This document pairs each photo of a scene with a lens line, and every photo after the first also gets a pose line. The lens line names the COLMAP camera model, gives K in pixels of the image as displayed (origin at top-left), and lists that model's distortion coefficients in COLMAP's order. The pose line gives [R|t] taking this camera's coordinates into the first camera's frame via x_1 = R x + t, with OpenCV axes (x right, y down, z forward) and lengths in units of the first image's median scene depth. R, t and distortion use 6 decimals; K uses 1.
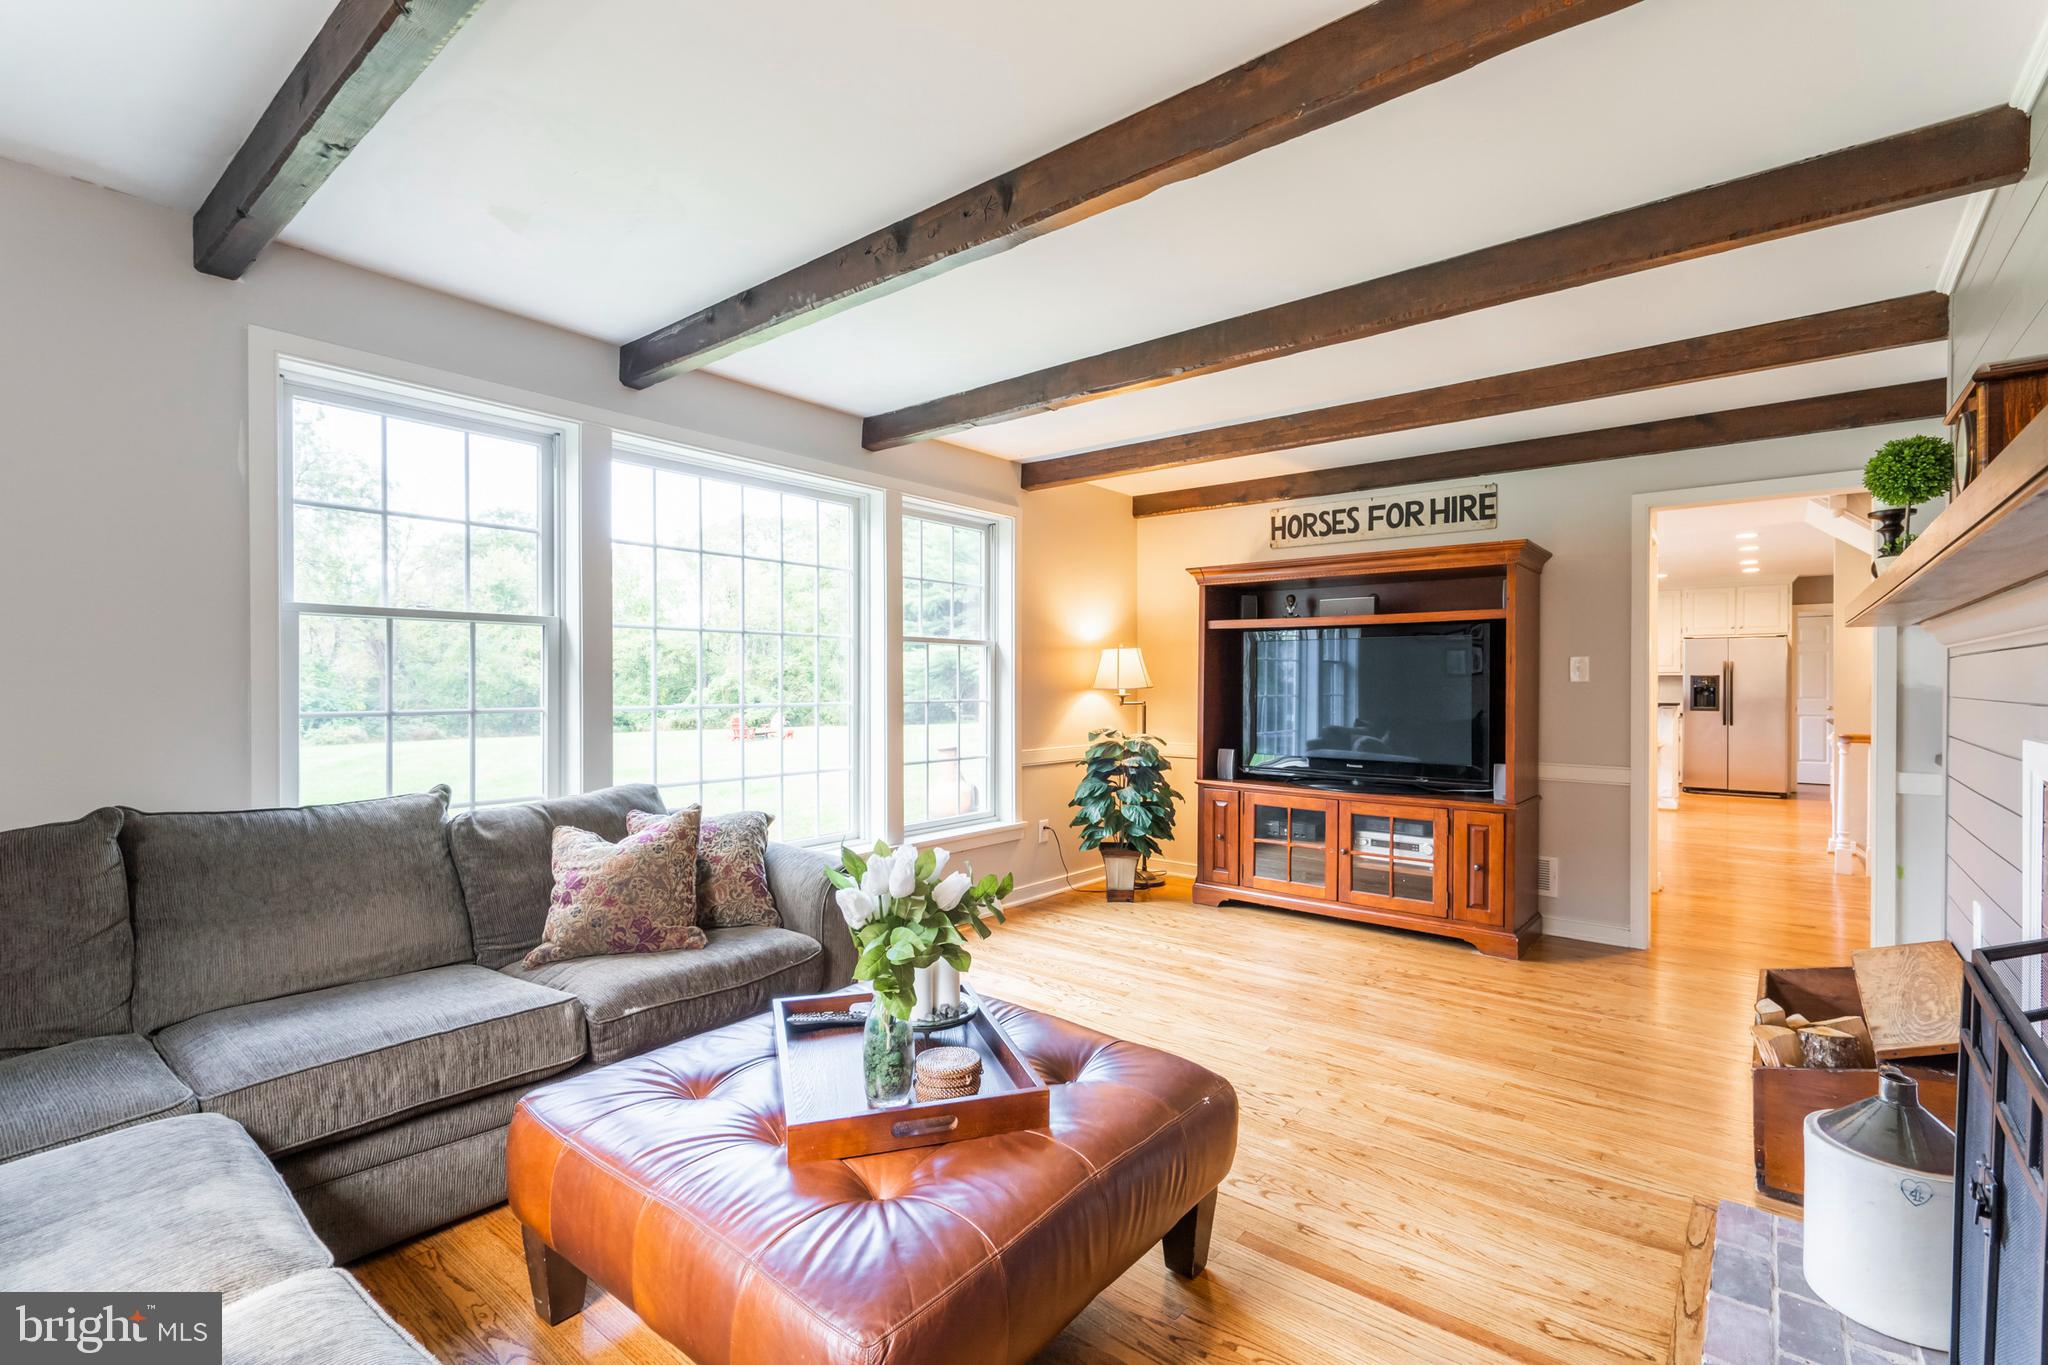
lens RADIAL K [[937.0, 0, 1017.7], [0, 937.0, 684.2], [0, 0, 1]] dist [0.003409, -0.000892]
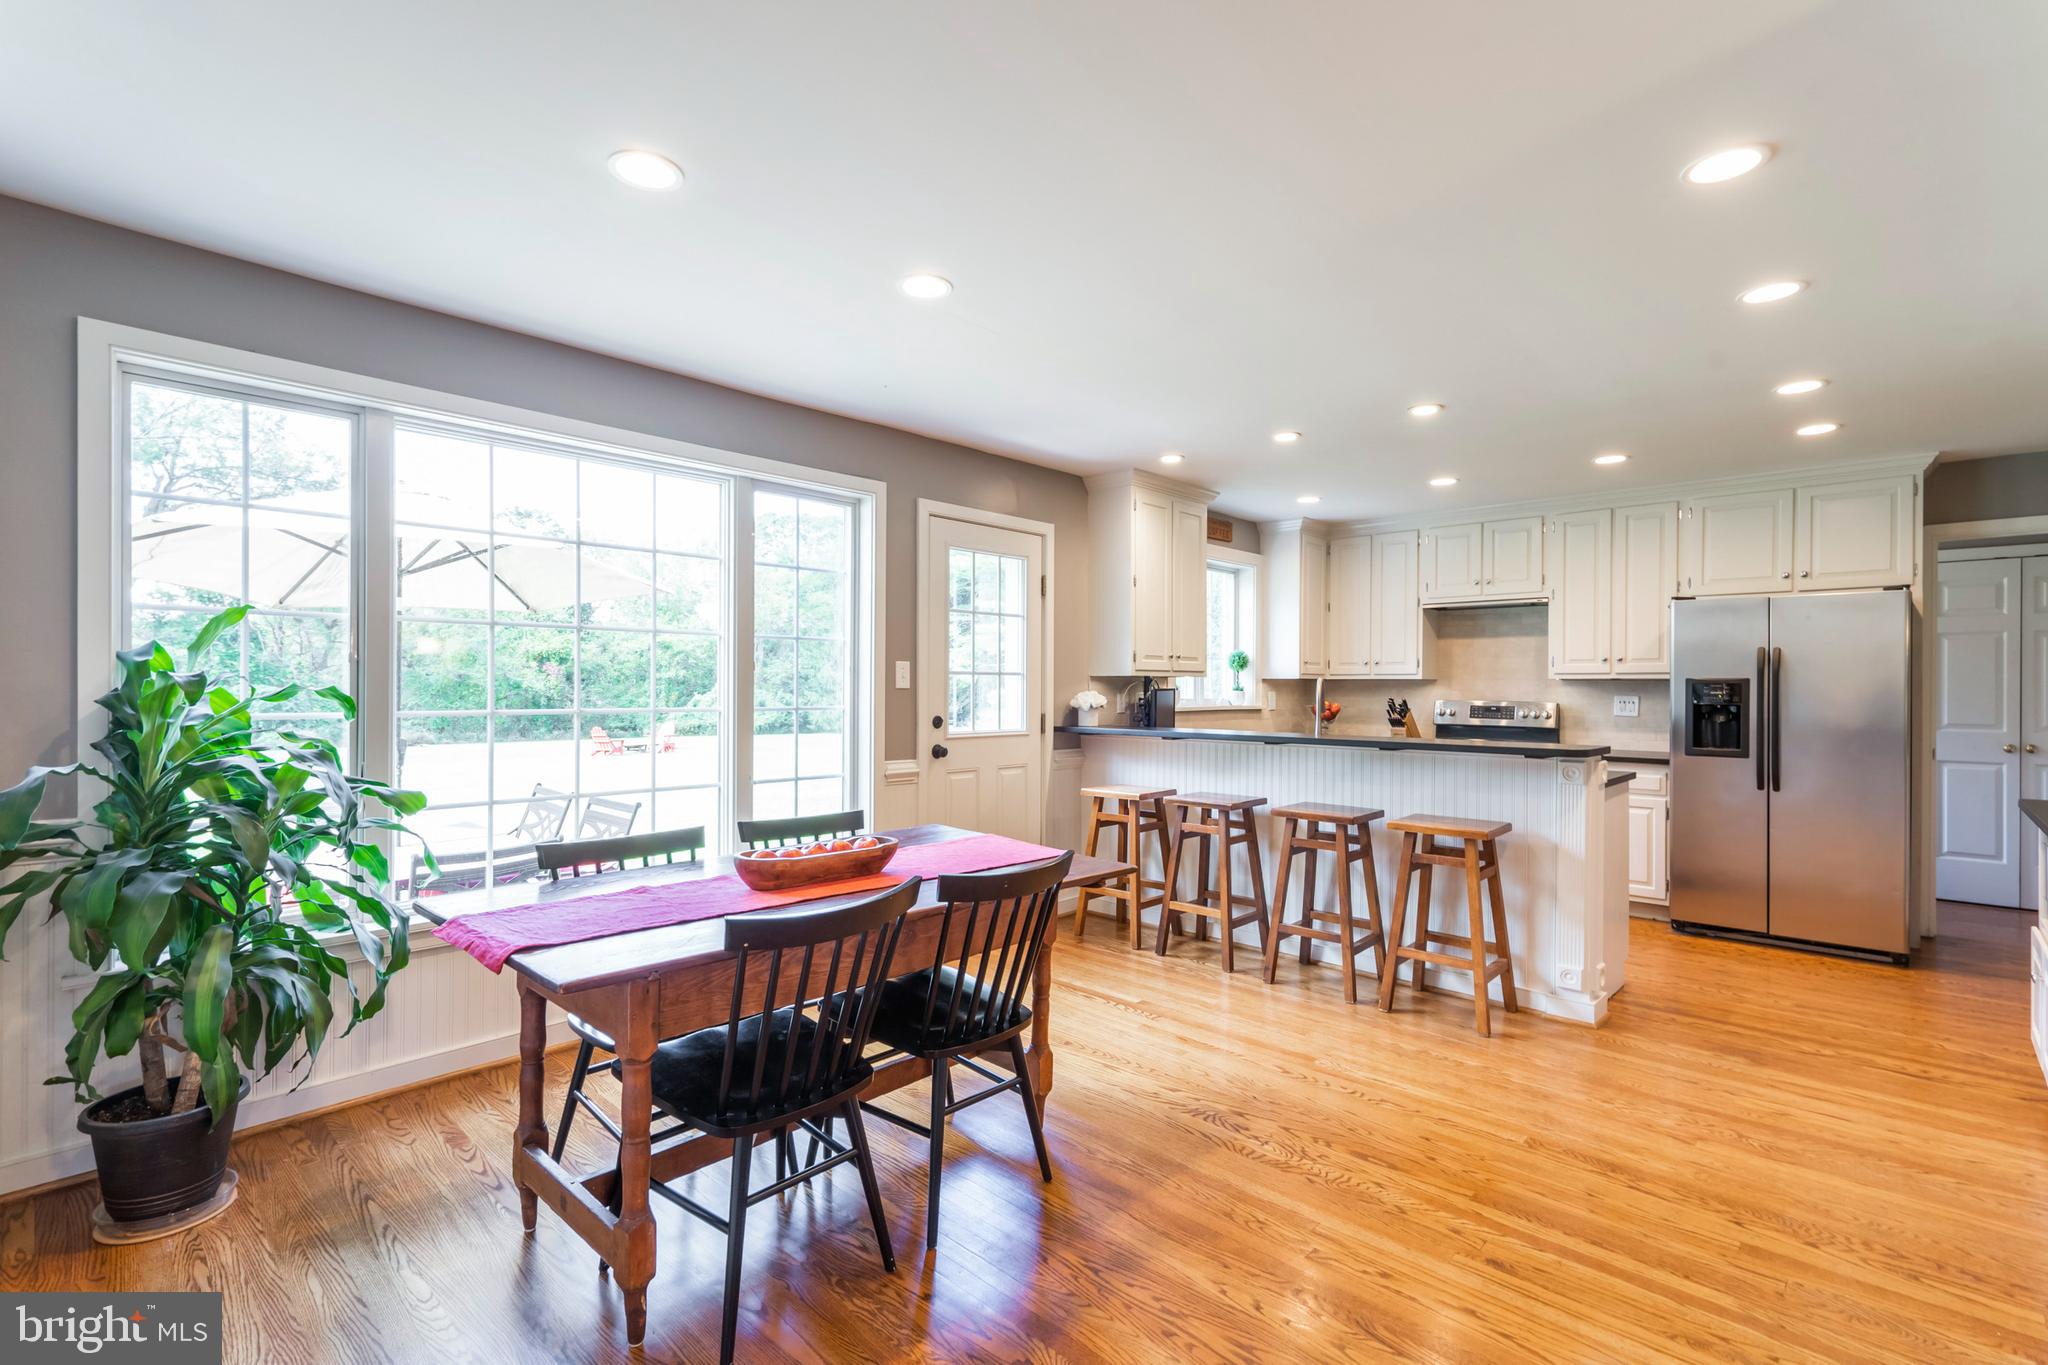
lens RADIAL K [[937.0, 0, 1017.7], [0, 937.0, 684.2], [0, 0, 1]] dist [0.003409, -0.000892]
pose [[0.996246, 0.004777, -0.086432, 0.430465], [-0.005326, 0.999967, -0.006117, -0.002294], [0.086400, 0.006554, 0.996239, 0.512990]]
